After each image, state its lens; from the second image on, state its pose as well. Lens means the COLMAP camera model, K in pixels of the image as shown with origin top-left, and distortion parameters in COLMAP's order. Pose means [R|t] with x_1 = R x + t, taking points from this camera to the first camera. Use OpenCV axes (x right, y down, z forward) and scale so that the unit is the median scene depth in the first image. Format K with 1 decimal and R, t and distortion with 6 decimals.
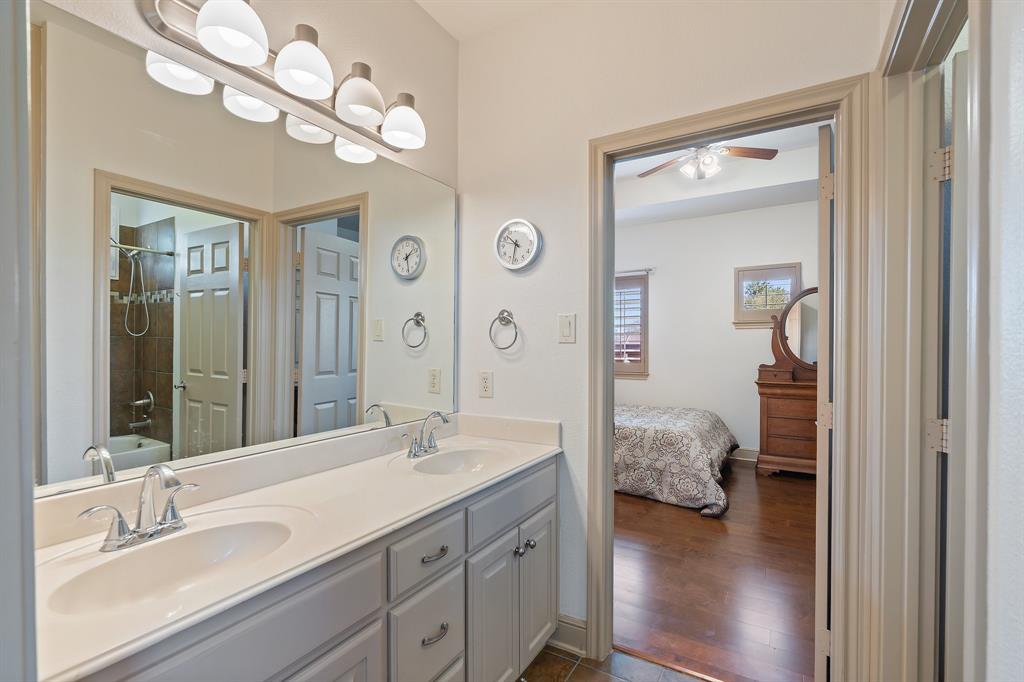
lens RADIAL K [[464.7, 0, 513.4], [0, 464.7, 343.5], [0, 0, 1]] dist [-0.004619, 0.000212]
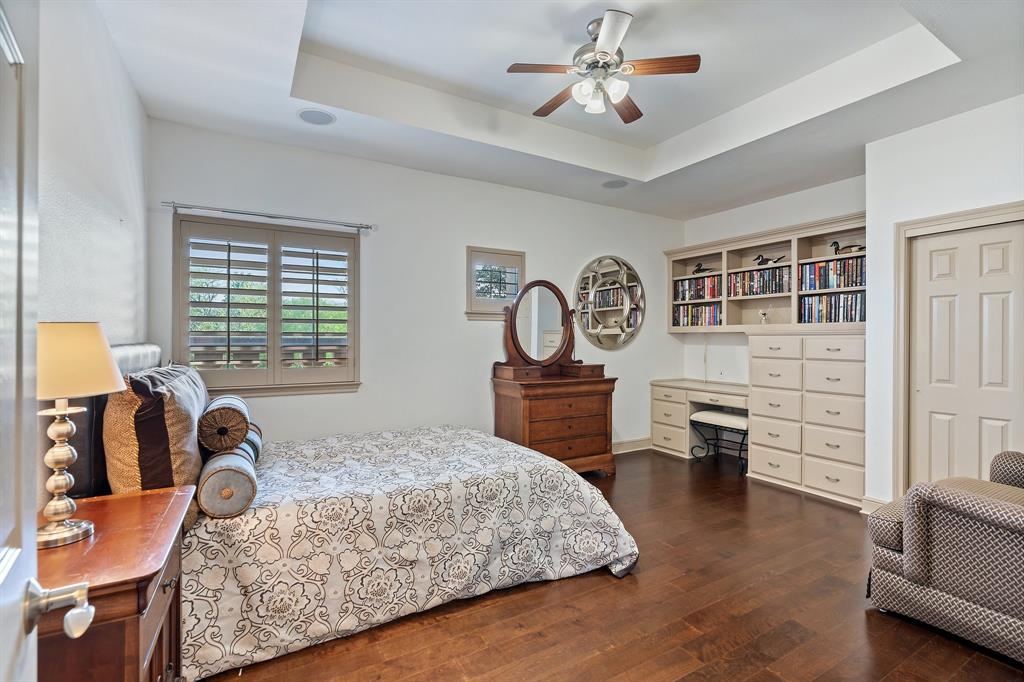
lens RADIAL K [[464.7, 0, 514.7], [0, 464.7, 341.9], [0, 0, 1]] dist [-0.004619, 0.000212]
pose [[0.488777, -0.002394, 0.872405, -0.268169], [-0.003604, 0.999982, 0.004764, 0.003835], [-0.872401, -0.005473, 0.488760, 0.714184]]
